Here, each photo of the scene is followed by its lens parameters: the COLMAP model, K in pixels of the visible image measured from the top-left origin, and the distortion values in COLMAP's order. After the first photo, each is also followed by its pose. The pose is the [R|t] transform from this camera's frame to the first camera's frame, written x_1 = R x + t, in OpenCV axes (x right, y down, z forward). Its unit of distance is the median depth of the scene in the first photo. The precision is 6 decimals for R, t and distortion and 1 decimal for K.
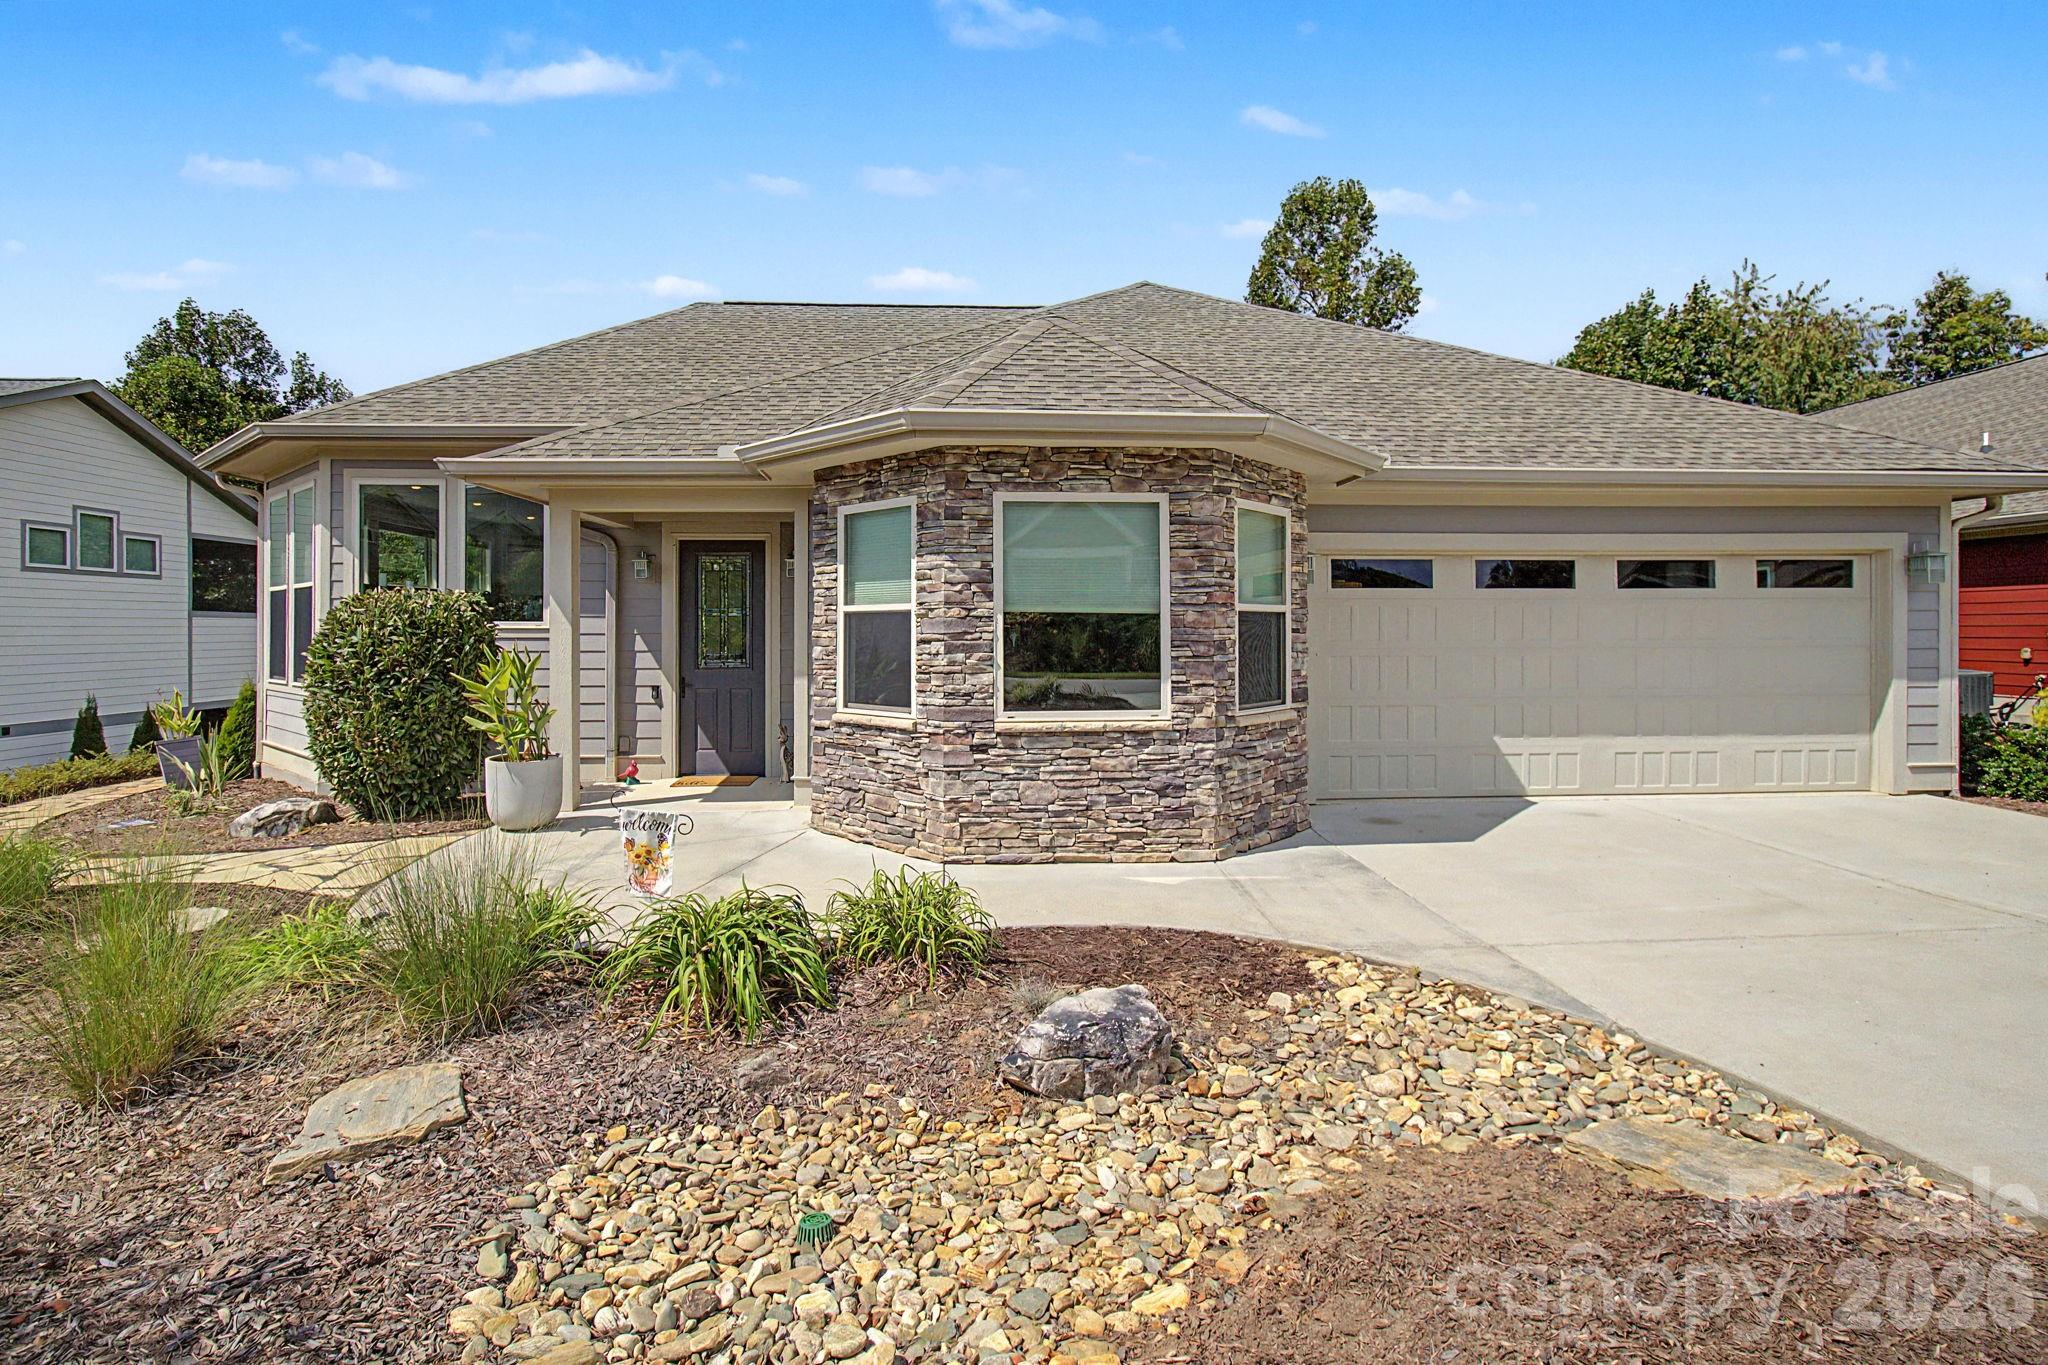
lens RADIAL K [[965.0, 0, 1021.3], [0, 965.0, 631.8], [0, 0, 1]] dist [-0.007074, -0.000818]
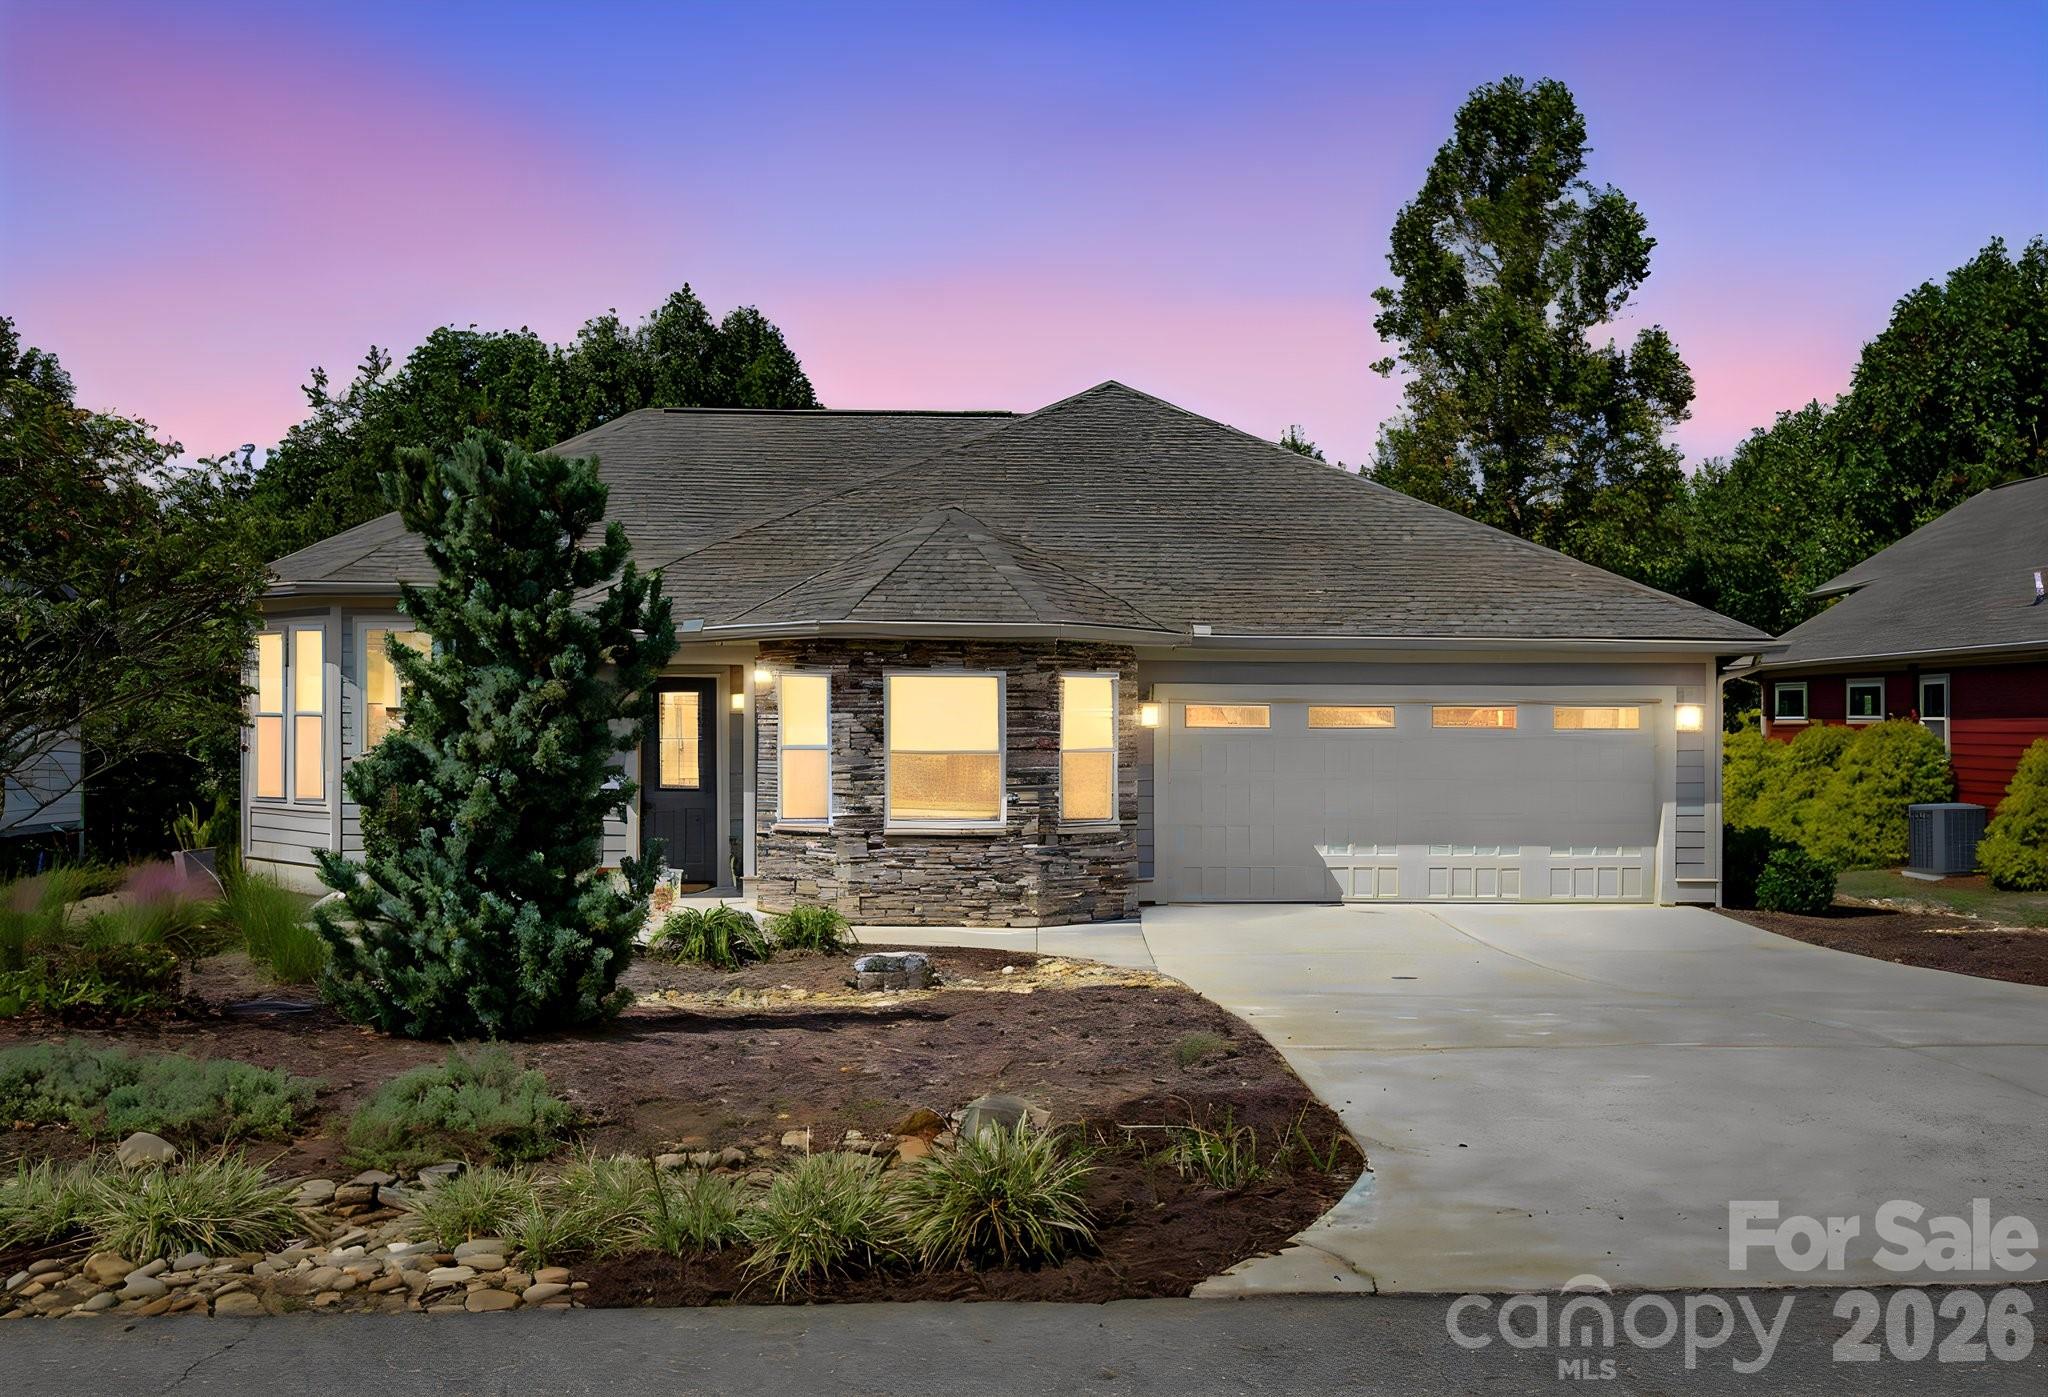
lens RADIAL K [[1818.8, 0, 1109.4], [0, 1818.8, 706.4], [0, 0, 1]] dist [-0.000930, -0.003229]
pose [[0.999784, 0.008301, -0.019028, 0.264773], [-0.008537, 0.999887, -0.012364, -0.042772], [0.018923, 0.012524, 0.999742, -1.267209]]
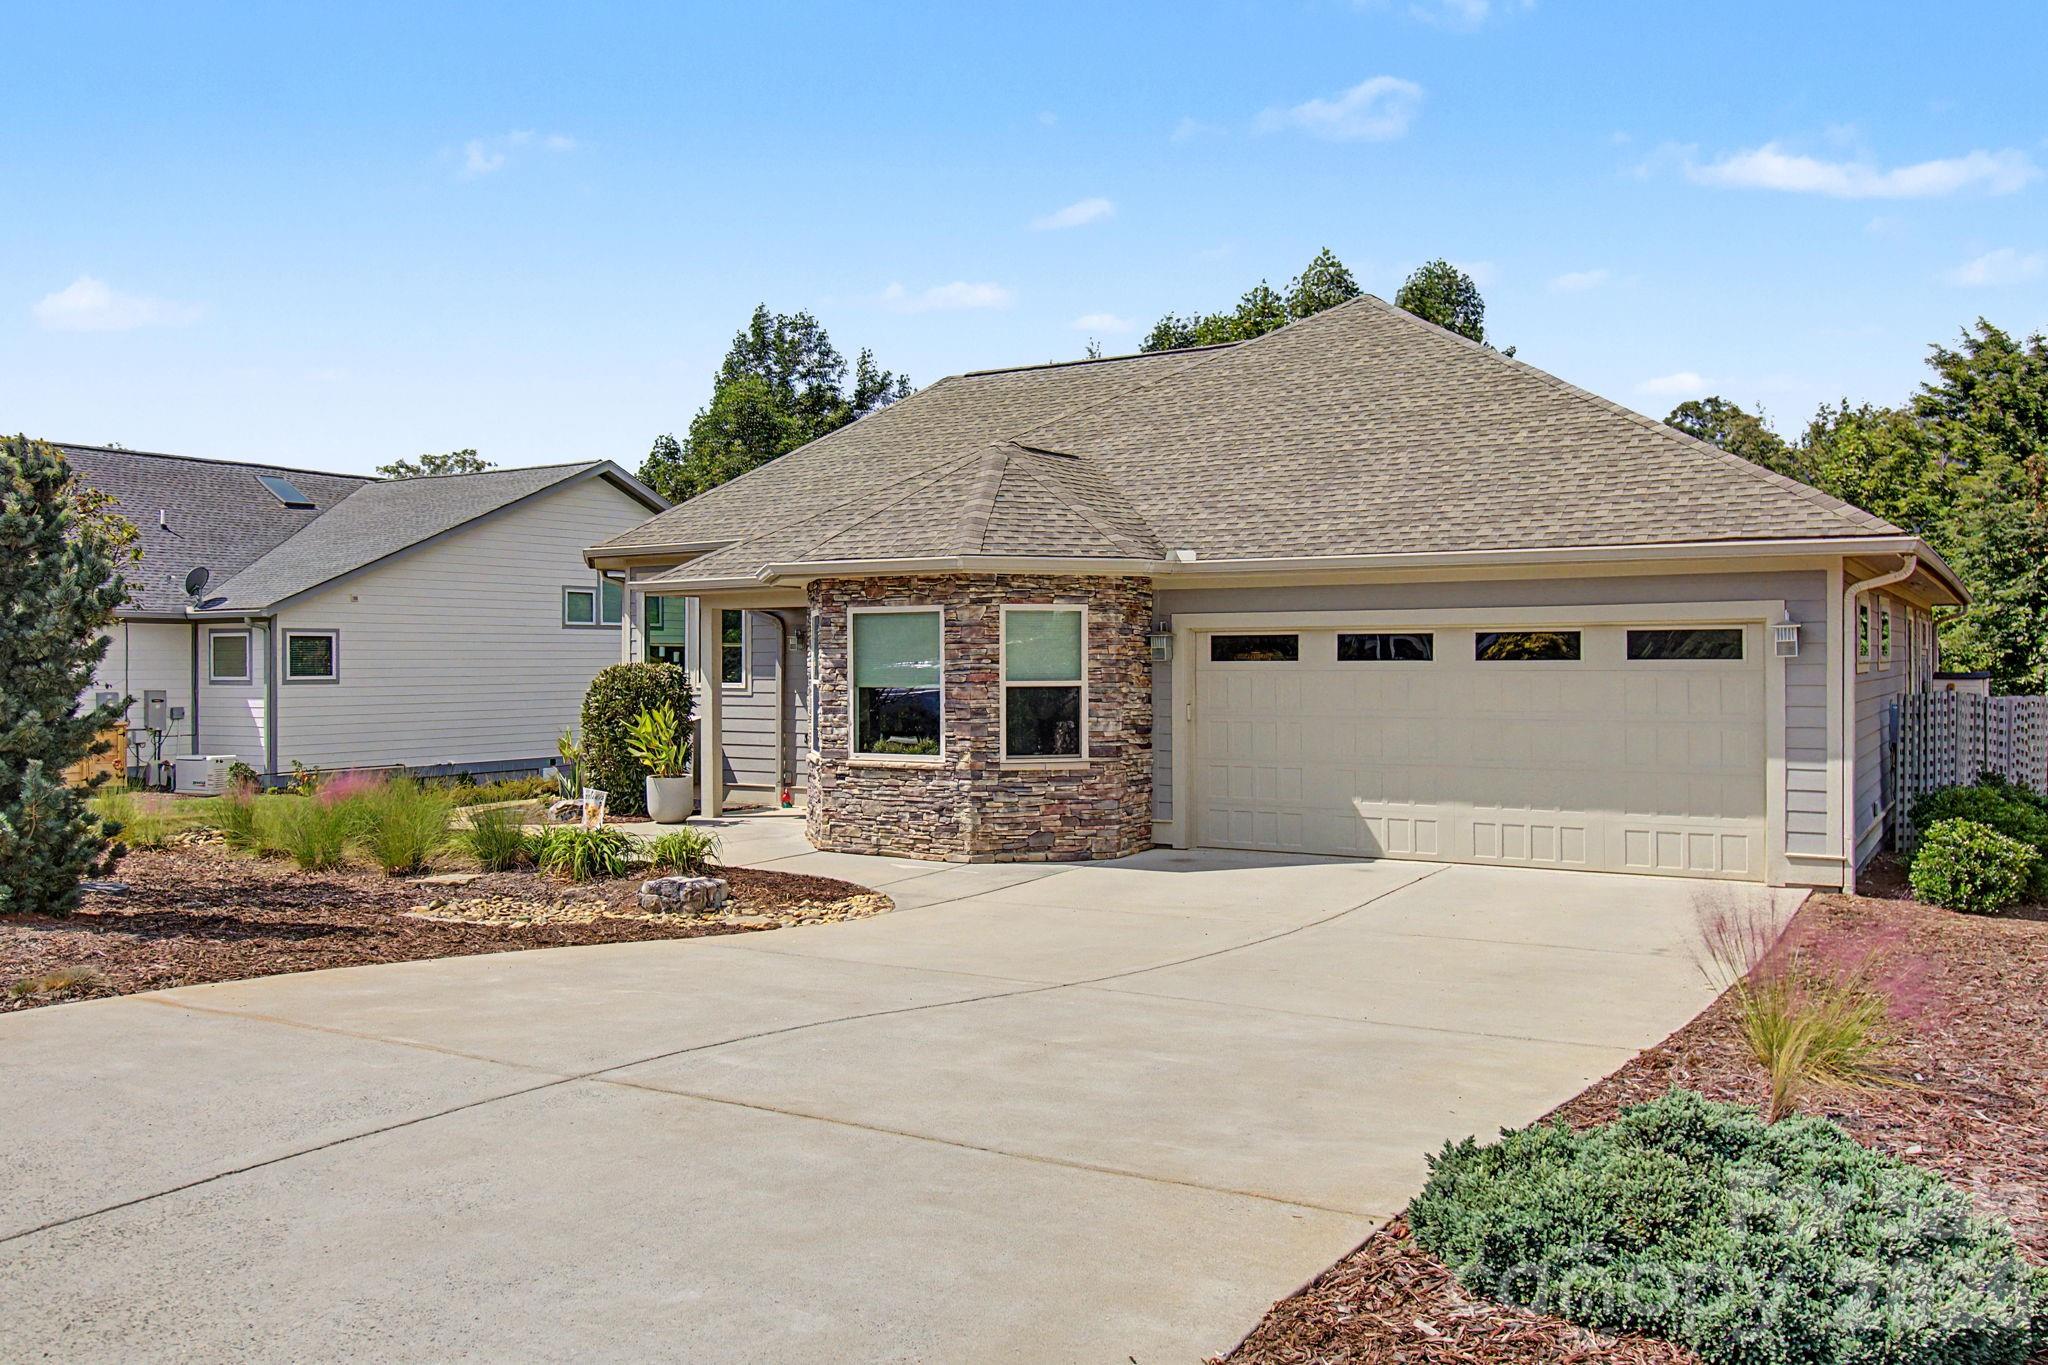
lens RADIAL K [[1664.4, 0, 1026.3], [0, 1664.4, 669.9], [0, 0, 1]] dist [-0.003381, -0.002877]
pose [[0.813245, 0.003062, -0.581913, 1.256799], [-0.000169, 0.999987, 0.005026, -0.044106], [0.581921, -0.003989, 0.813236, -0.700863]]
